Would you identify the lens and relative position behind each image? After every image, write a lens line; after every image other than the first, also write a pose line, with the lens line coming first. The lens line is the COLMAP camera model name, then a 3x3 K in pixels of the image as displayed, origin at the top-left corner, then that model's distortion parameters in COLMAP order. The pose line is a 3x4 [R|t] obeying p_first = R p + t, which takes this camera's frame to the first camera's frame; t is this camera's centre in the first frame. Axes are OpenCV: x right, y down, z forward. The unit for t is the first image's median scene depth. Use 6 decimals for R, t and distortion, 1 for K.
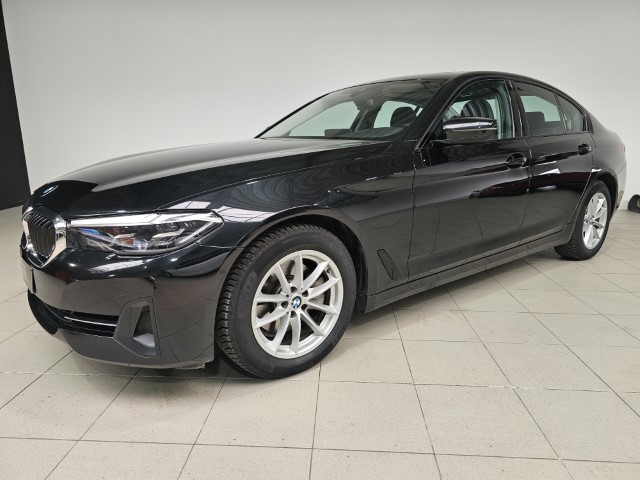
lens RADIAL K [[433.7, 0, 320.0], [0, 433.7, 240.0], [0, 0, 1]] dist [0.036340, -0.005890]
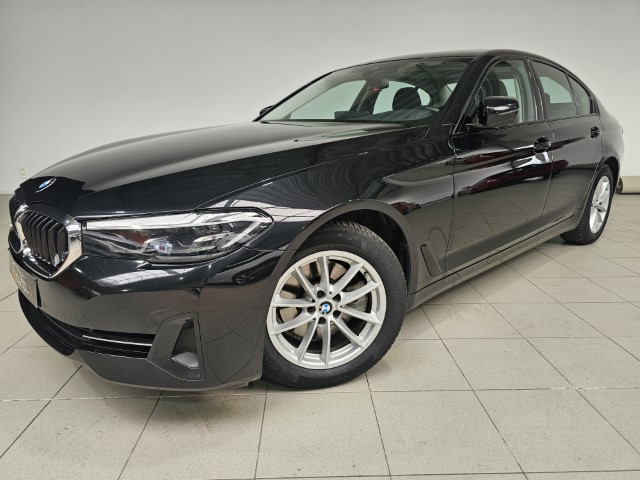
lens RADIAL K [[433.7, 0, 320.0], [0, 433.7, 240.0], [0, 0, 1]] dist [0.036340, -0.005890]
pose [[0.995954, -0.024121, 0.086571, -0.168008], [0.020660, 0.998960, 0.040650, -0.030789], [-0.087461, -0.038697, 0.995416, 0.105793]]
